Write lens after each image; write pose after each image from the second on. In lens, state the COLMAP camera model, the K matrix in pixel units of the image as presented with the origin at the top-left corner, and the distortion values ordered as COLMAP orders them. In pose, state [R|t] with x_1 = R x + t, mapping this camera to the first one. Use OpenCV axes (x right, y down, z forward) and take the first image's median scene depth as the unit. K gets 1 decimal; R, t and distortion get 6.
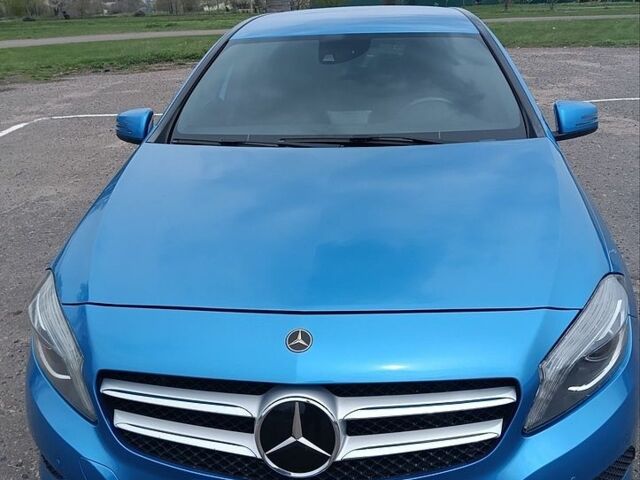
lens RADIAL K [[767.6, 0, 320.0], [0, 767.6, 240.0], [0, 0, 1]] dist [0.001911, -0.016290]
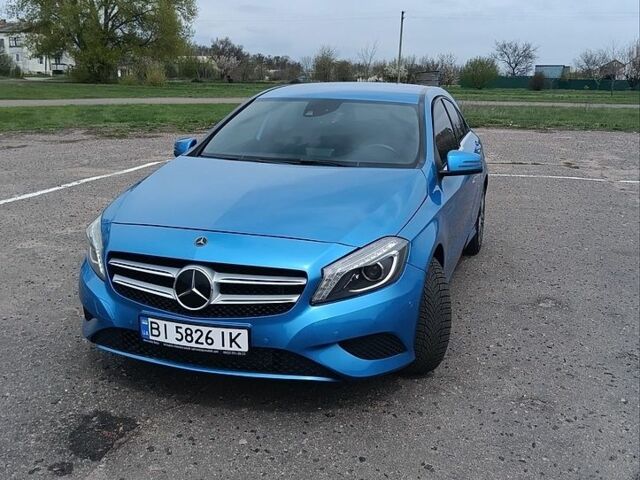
lens RADIAL K [[767.6, 0, 320.0], [0, 767.6, 240.0], [0, 0, 1]] dist [0.001911, -0.016290]
pose [[0.978565, 0.095215, -0.182607, 0.590925], [-0.111374, 0.990525, -0.080353, 0.235019], [0.173226, 0.098968, 0.979897, -0.825033]]
